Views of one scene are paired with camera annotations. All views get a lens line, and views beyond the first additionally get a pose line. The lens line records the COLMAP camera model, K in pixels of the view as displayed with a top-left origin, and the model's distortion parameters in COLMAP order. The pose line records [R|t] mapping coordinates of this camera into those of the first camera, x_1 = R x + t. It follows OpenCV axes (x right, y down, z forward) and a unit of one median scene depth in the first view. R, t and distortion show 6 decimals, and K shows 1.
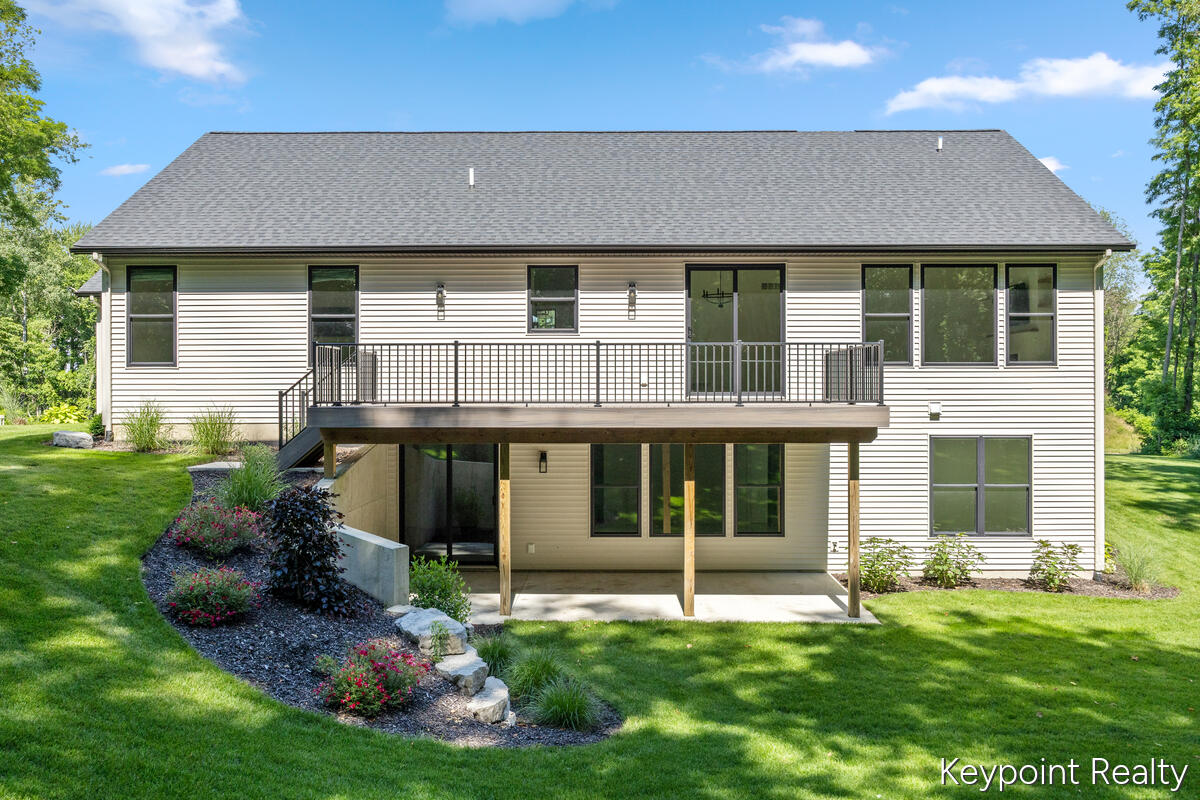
lens RADIAL K [[1060.7, 0, 600.0], [0, 1060.7, 405.8], [0, 0, 1]] dist [-0.015318, 0.001787]
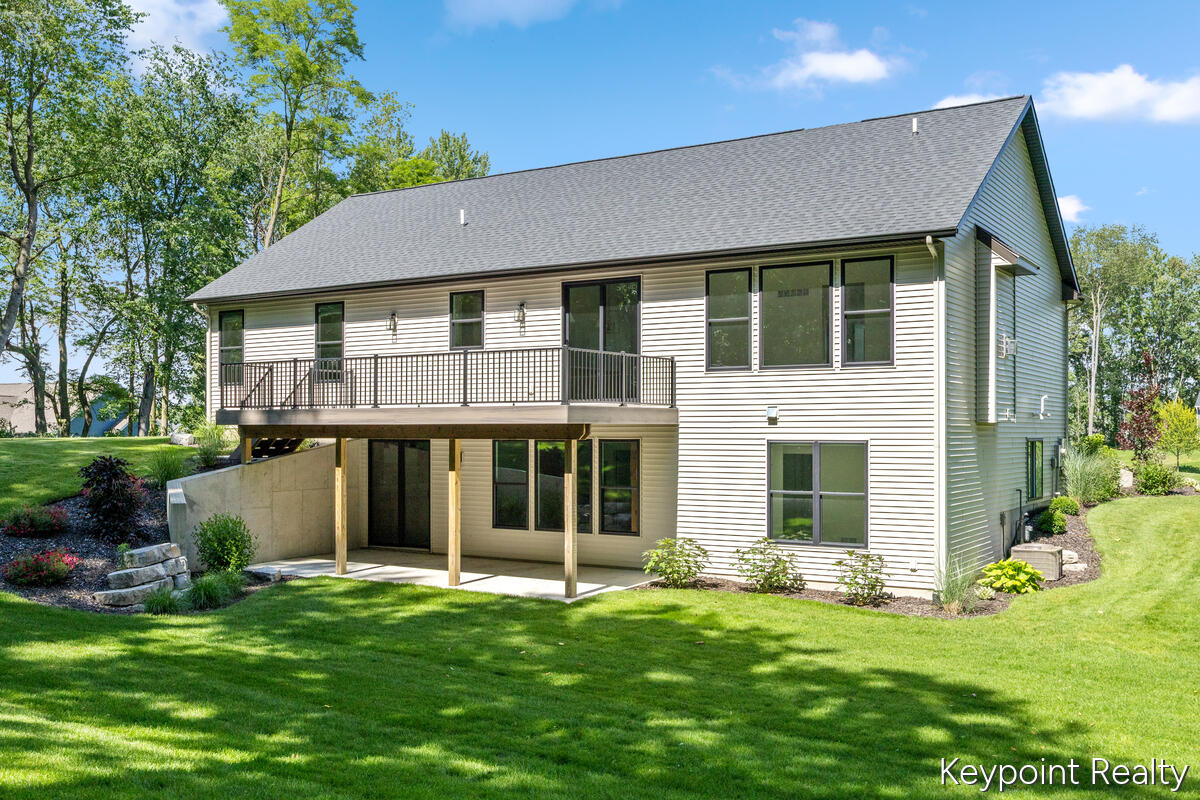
lens RADIAL K [[1163.4, 0, 600.0], [0, 1163.4, 401.9], [0, 0, 1]] dist [0.008273, 0.000000]
pose [[0.846063, -0.012121, -0.532946, 0.754280], [0.009726, 0.999926, -0.007301, -0.001324], [0.532995, 0.000994, 0.846118, 0.004012]]
